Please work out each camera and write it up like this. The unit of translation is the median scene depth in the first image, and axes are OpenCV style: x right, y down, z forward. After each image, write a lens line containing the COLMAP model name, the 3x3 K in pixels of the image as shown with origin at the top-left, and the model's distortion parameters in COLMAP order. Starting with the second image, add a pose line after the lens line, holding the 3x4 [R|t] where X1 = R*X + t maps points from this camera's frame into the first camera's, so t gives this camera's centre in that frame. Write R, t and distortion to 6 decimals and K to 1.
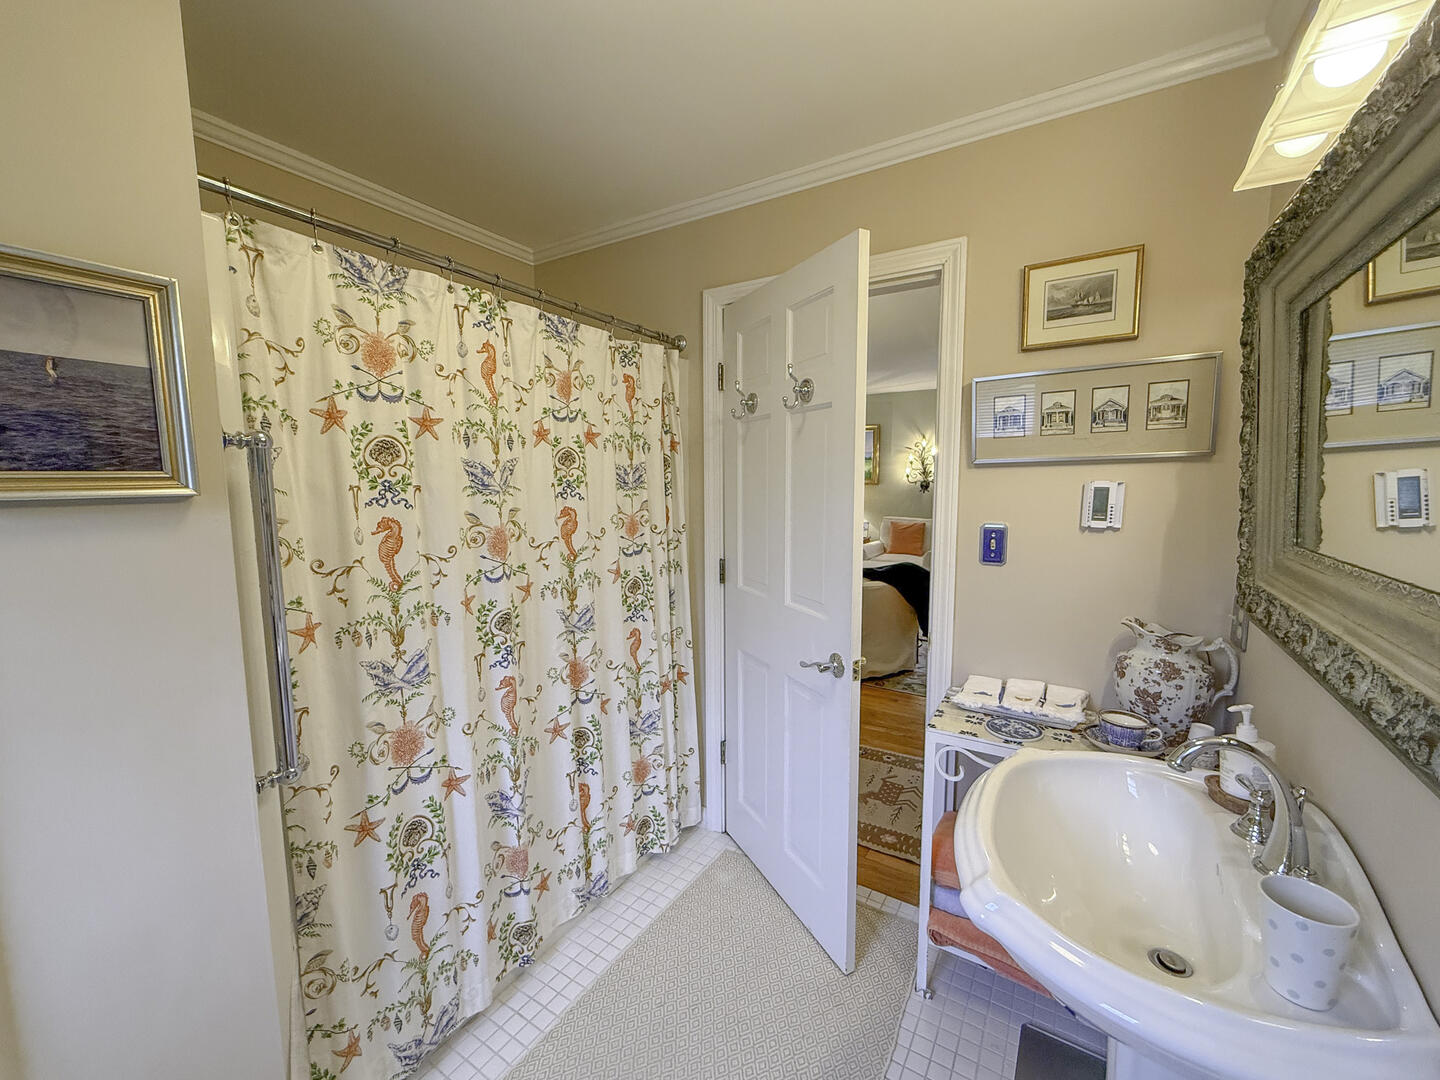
lens RADIAL K [[585.2, 0, 721.5], [0, 585.2, 539.2], [0, 0, 1]] dist [0.001080, 0.000069]
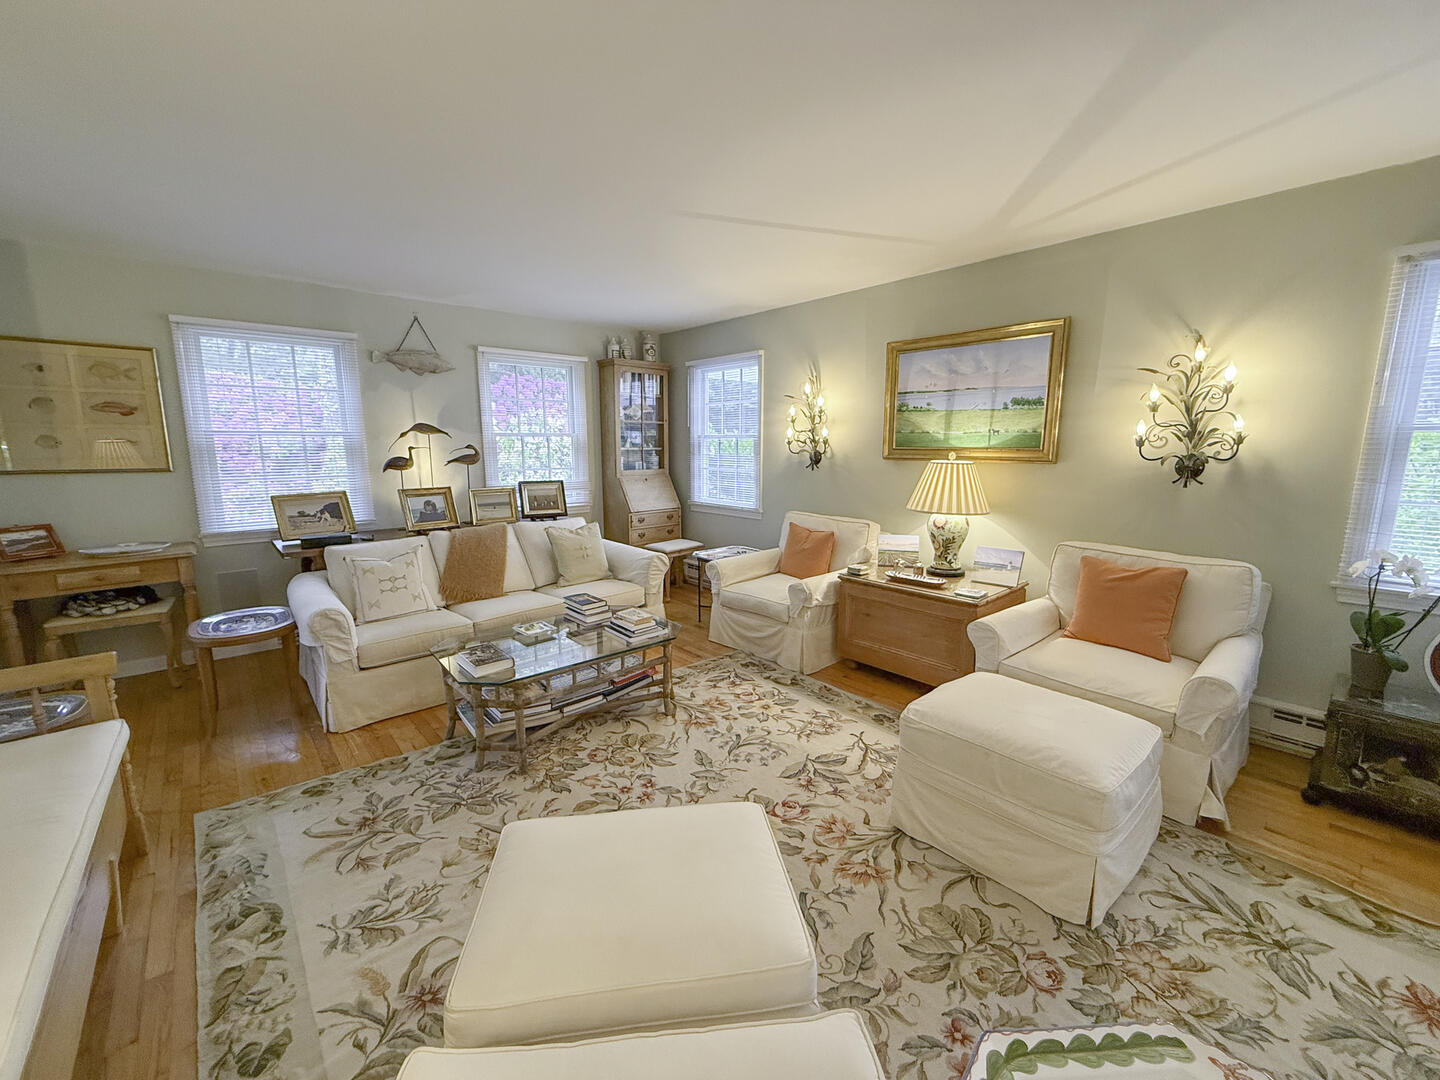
lens RADIAL K [[585.2, 0, 715.8], [0, 585.2, 538.6], [0, 0, 1]] dist [0.001080, 0.000069]
pose [[0.951369, 0.045664, -0.304650, 0.169078], [-0.025091, 0.997153, 0.071110, -0.064665], [0.307029, -0.060008, 0.949806, 0.533346]]
